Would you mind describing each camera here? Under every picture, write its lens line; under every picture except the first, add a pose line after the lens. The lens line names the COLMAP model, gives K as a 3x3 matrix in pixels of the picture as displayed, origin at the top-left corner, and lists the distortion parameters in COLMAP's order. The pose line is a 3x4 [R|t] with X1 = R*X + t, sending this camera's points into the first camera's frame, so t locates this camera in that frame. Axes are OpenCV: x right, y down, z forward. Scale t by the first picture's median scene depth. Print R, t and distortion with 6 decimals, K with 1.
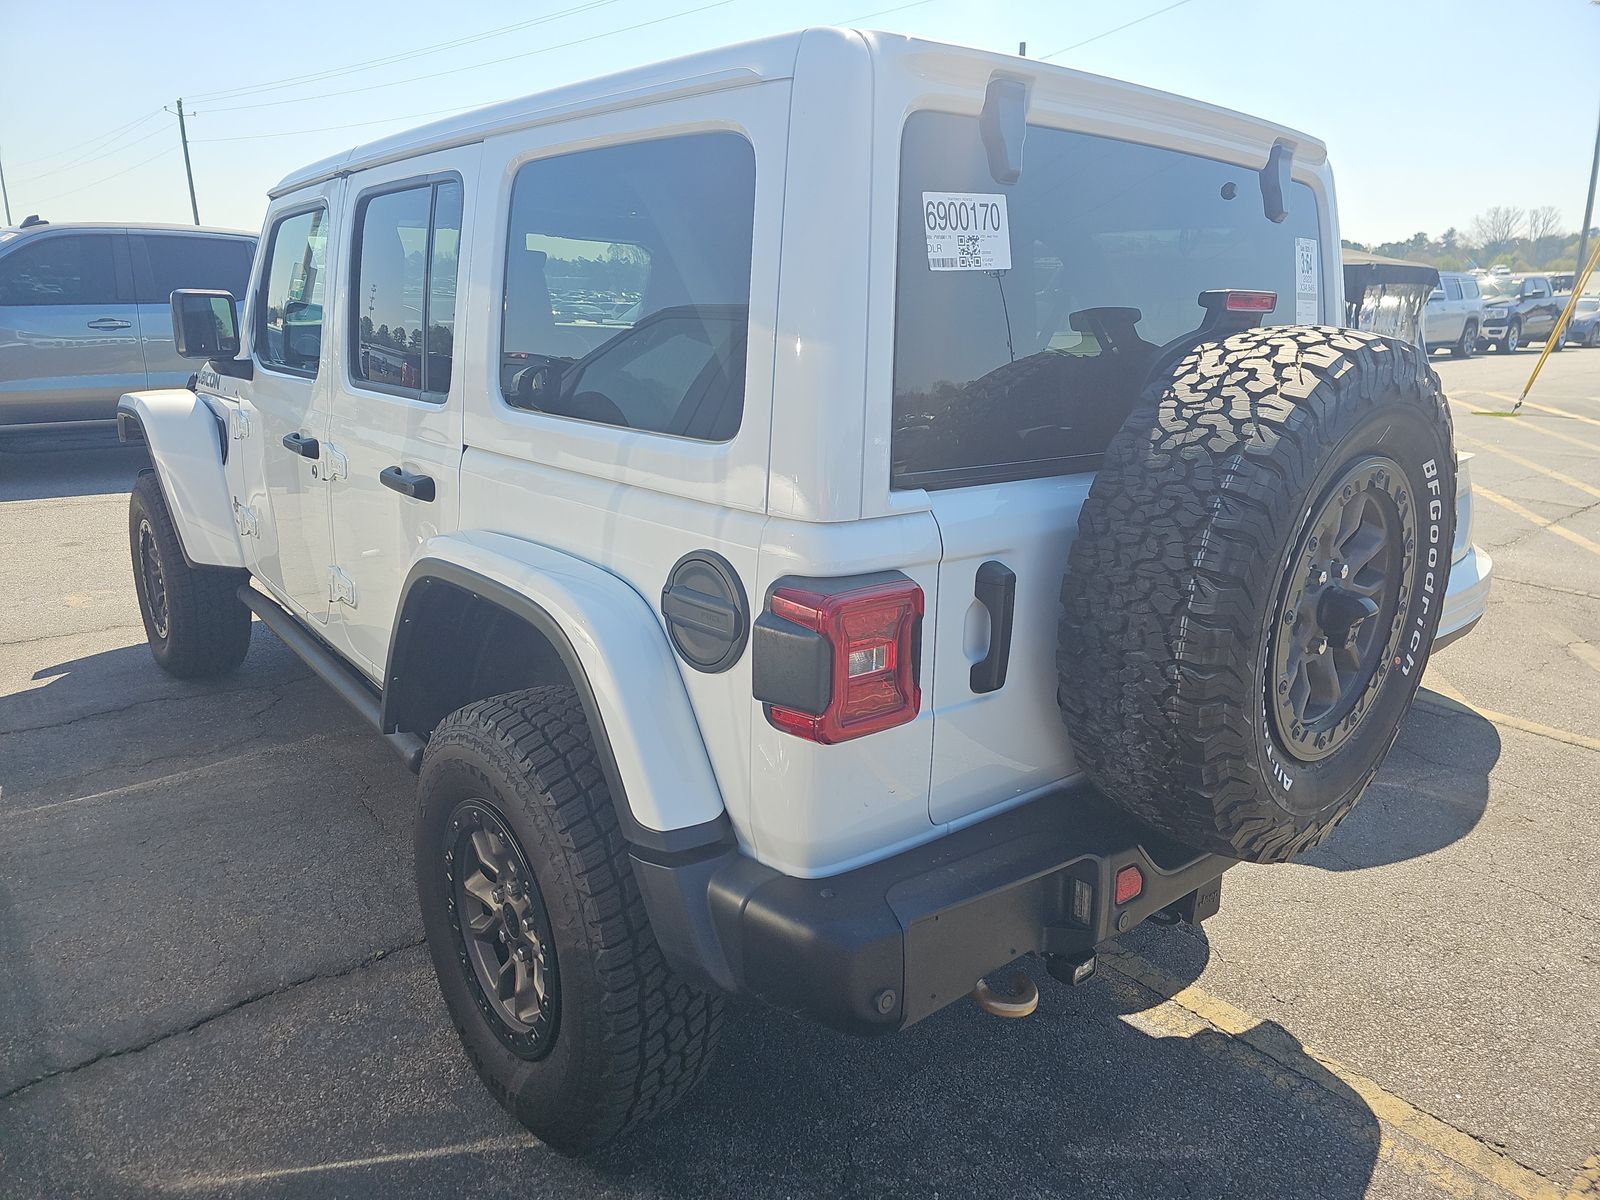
lens RADIAL K [[1095.2, 0, 795.3], [0, 1095.2, 560.6], [0, 0, 1]] dist [0.008073, -0.000242]
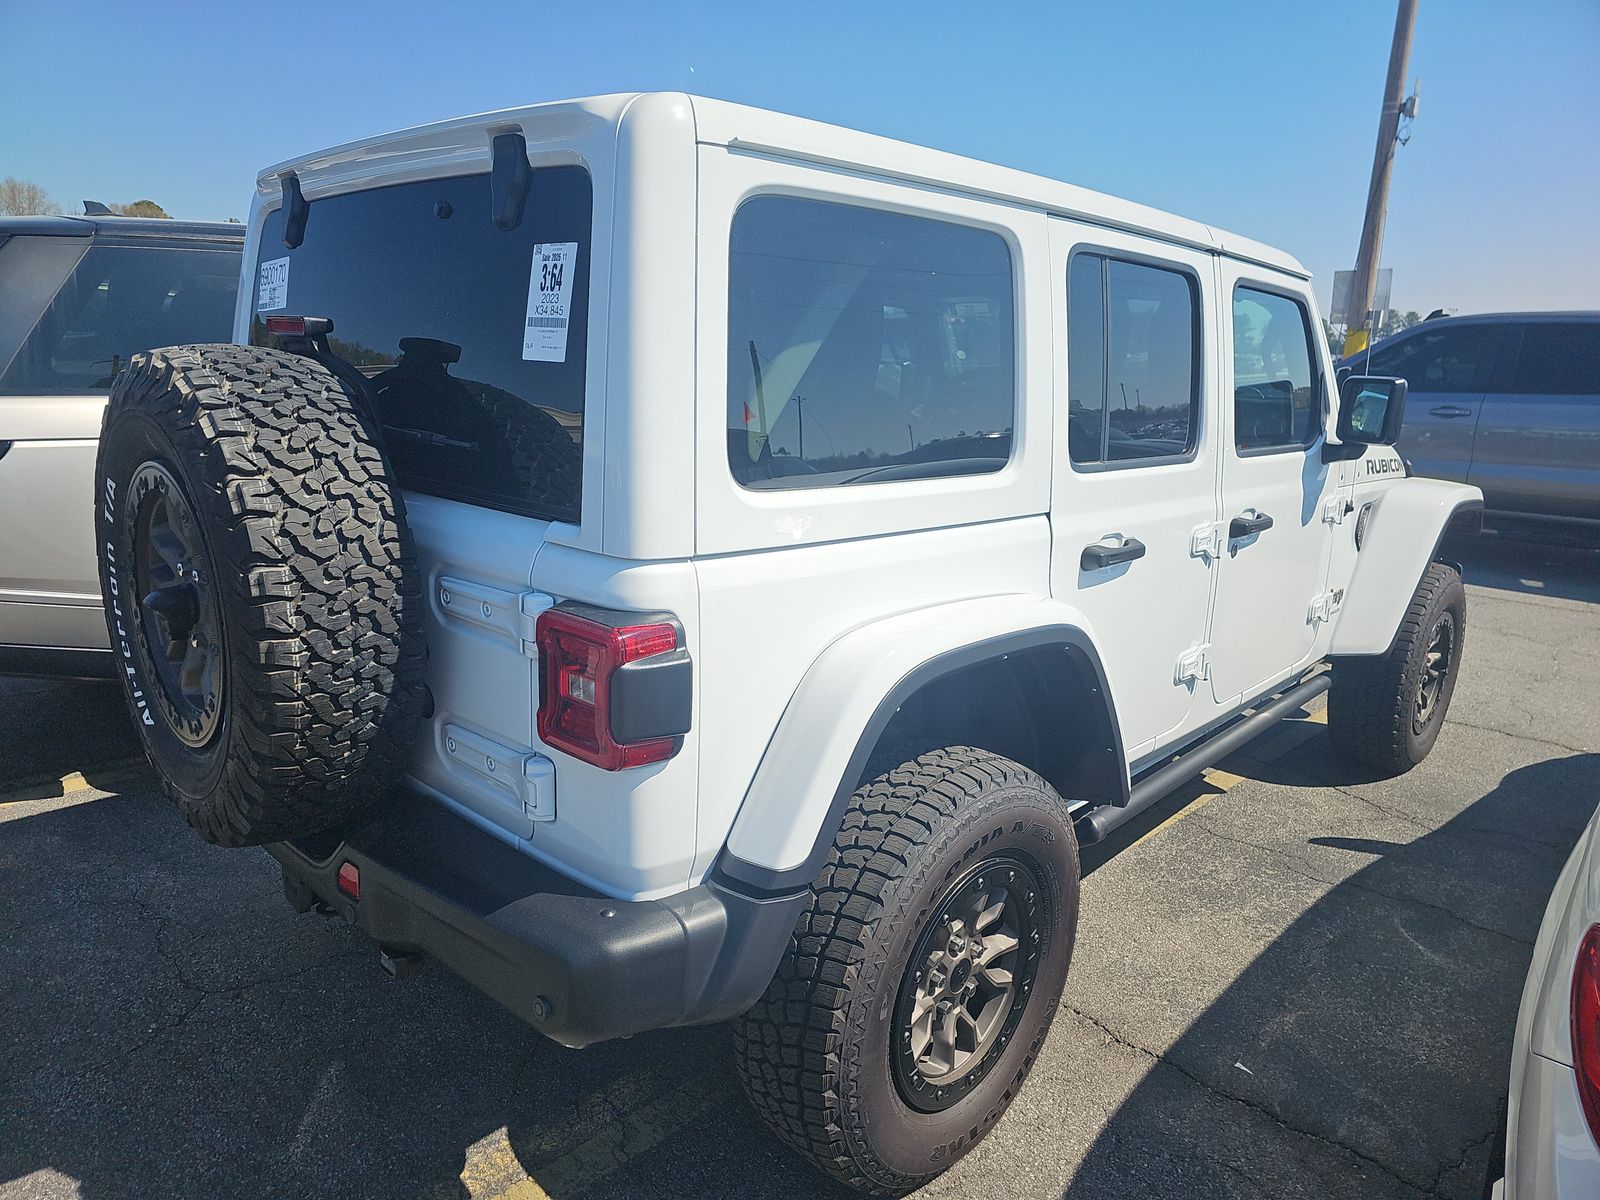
lens RADIAL K [[1095.8, 0, 800.0], [0, 1095.8, 600.0], [0, 0, 1]] dist [0.069557, -0.000439]
pose [[0.040593, 0.193859, -0.980189, 1.765582], [-0.259503, 0.949380, 0.177019, -0.343661], [0.964889, 0.247176, 0.088845, 1.641990]]
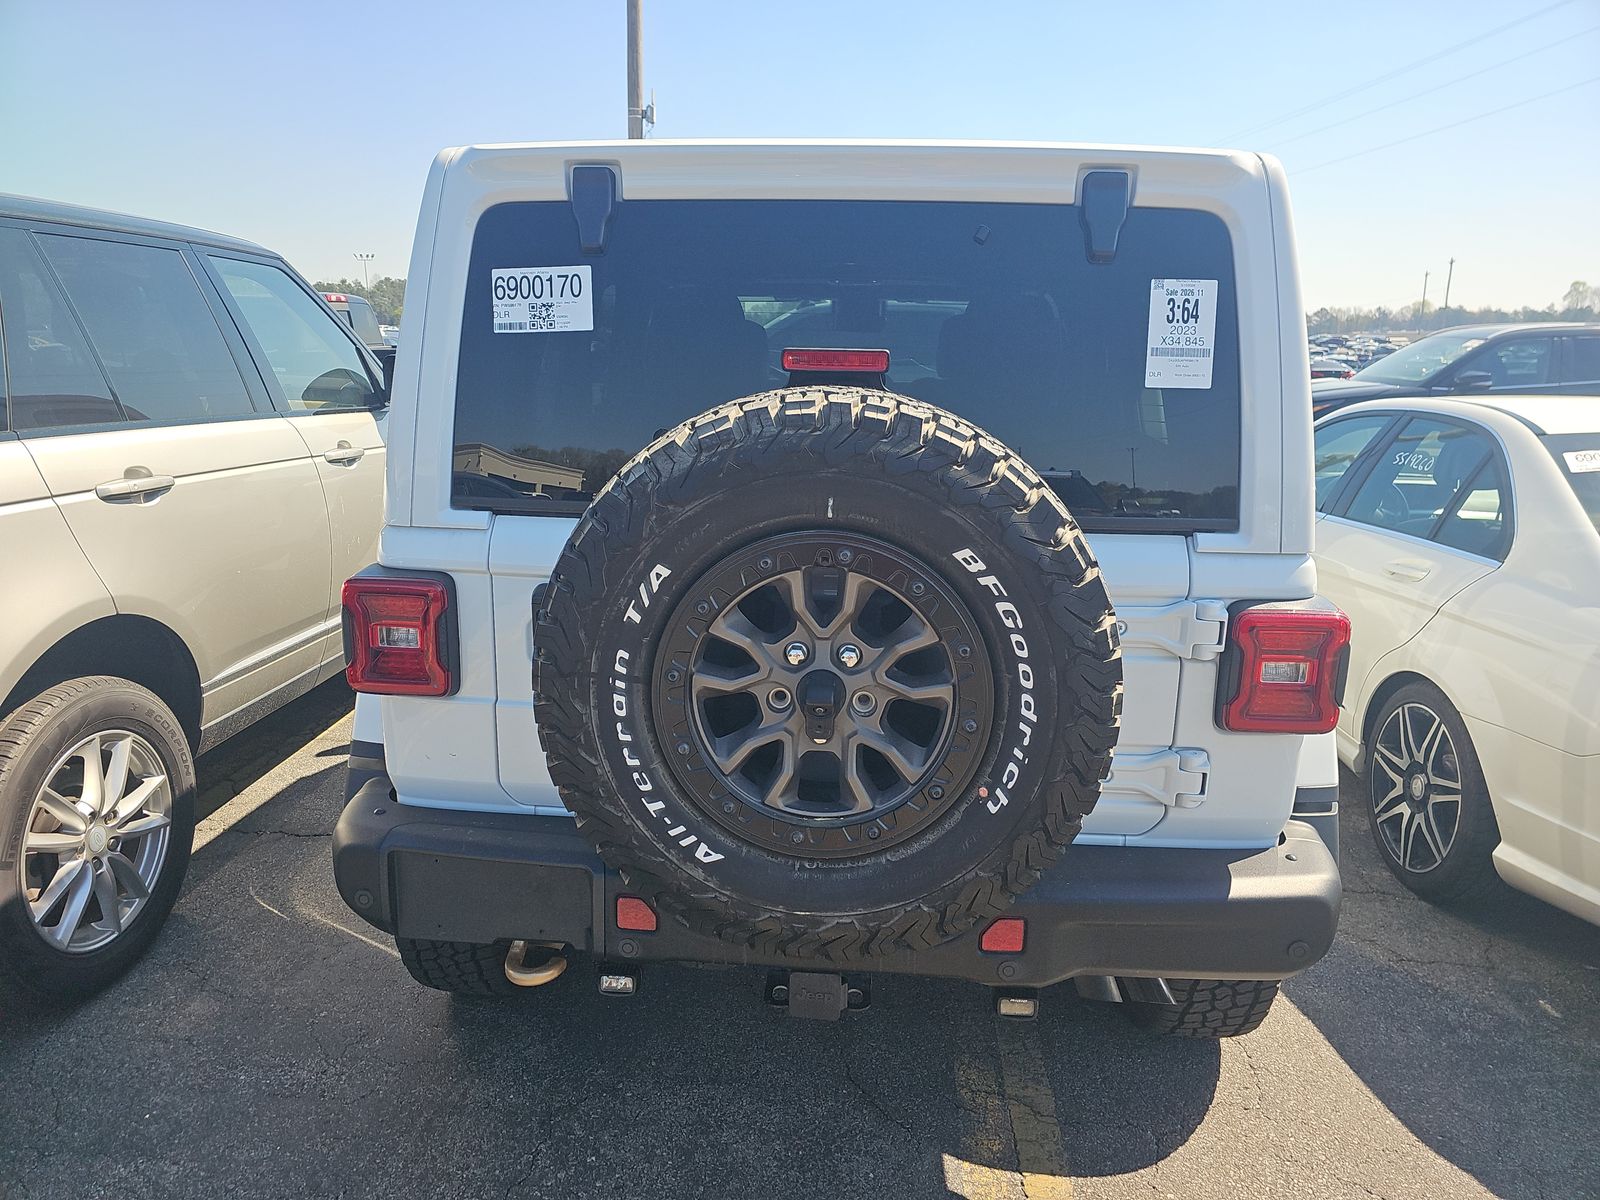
lens RADIAL K [[1103.6, 0, 802.6], [0, 1103.6, 588.9], [0, 0, 1]] dist [0.037467, -0.000198]
pose [[0.705371, 0.143987, -0.694060, 1.226449], [-0.163568, 0.985789, 0.038274, -0.083951], [0.689708, 0.086528, 0.718899, 0.360313]]
